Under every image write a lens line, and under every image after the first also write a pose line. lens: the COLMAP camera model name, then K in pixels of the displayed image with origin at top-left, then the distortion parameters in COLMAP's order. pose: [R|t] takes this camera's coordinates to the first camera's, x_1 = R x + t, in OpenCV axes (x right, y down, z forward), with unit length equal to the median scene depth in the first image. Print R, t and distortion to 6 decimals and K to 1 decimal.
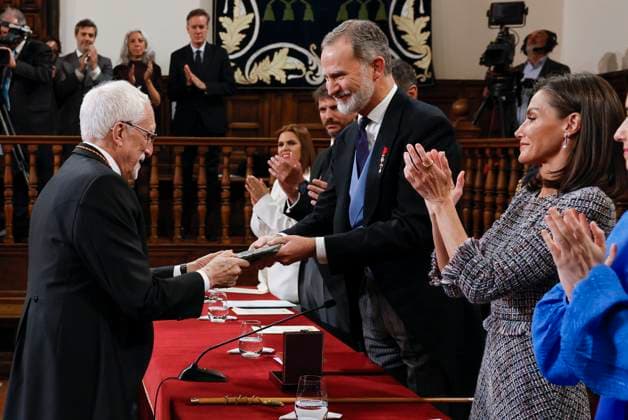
lens RADIAL K [[914.1, 0, 314.0], [0, 914.1, 210.0], [0, 0, 1]] dist [0.031305, 0.013434]
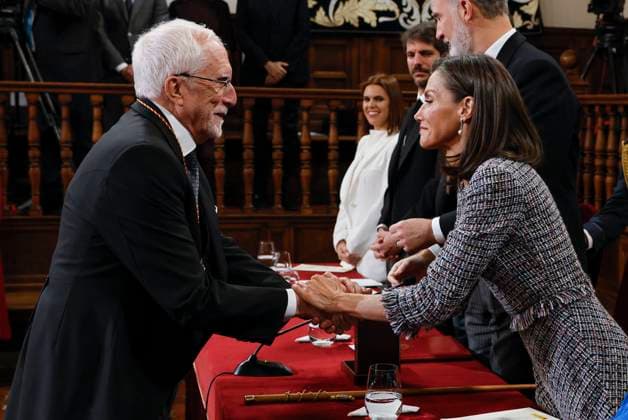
lens RADIAL K [[914.1, 0, 314.0], [0, 914.1, 210.0], [0, 0, 1]] dist [0.031305, 0.013434]
pose [[0.980990, -0.006030, 0.193962, -0.253008], [0.004280, 0.999946, 0.009441, 0.025357], [-0.194009, -0.008431, 0.980964, 0.161631]]
